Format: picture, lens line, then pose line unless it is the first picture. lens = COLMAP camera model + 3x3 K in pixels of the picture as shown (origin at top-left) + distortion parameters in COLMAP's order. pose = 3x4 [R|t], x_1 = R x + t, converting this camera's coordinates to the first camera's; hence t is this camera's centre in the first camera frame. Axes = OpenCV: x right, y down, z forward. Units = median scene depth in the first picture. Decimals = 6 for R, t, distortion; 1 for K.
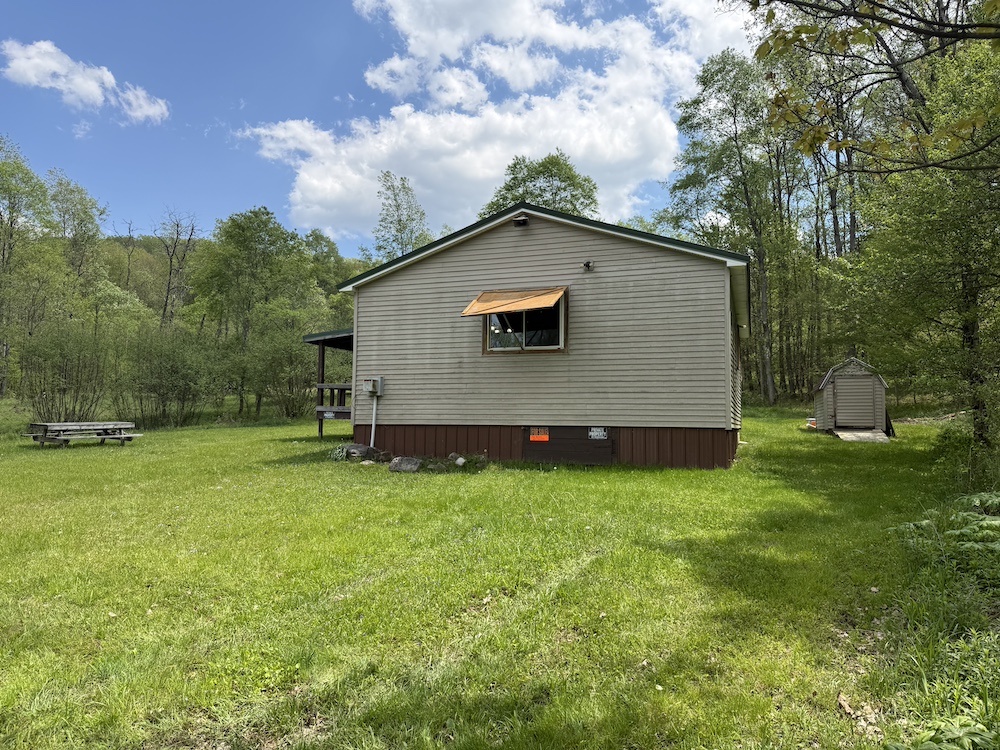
lens RADIAL K [[694.1, 0, 497.7], [0, 694.1, 377.1], [0, 0, 1]] dist [0.147312, -0.291158]
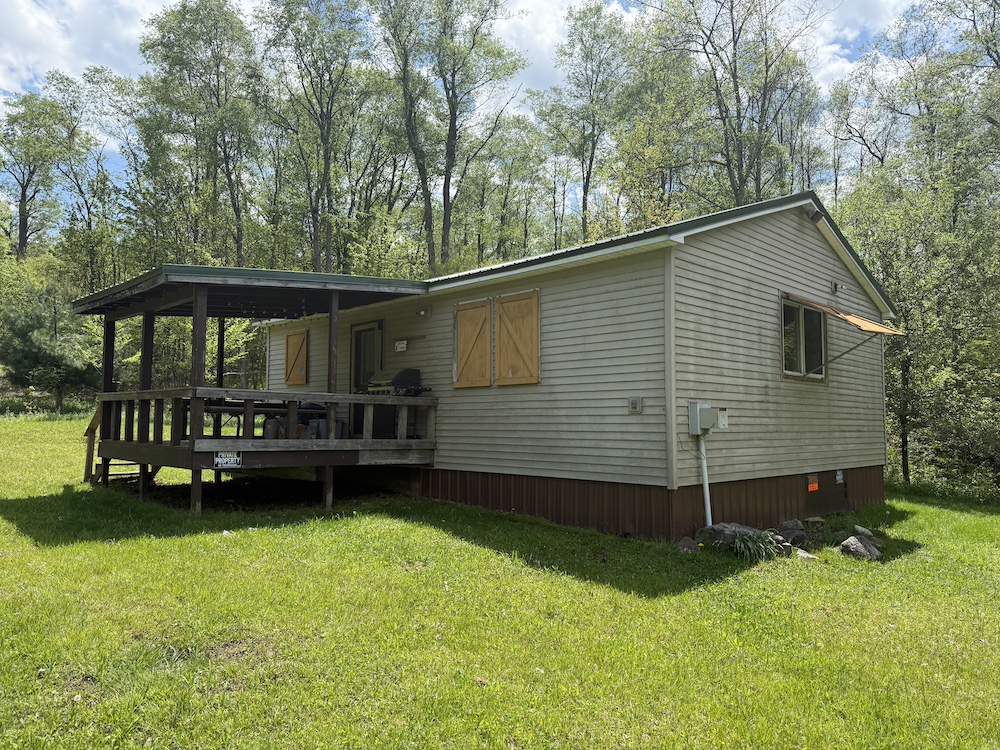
lens RADIAL K [[696.5, 0, 497.1], [0, 696.5, 378.5], [0, 0, 1]] dist [0.060060, -0.067601]
pose [[0.436954, 0.053207, 0.897909, -0.827970], [-0.064027, 0.997557, -0.027954, 0.007683], [-0.897202, -0.045275, 0.439293, 0.960461]]
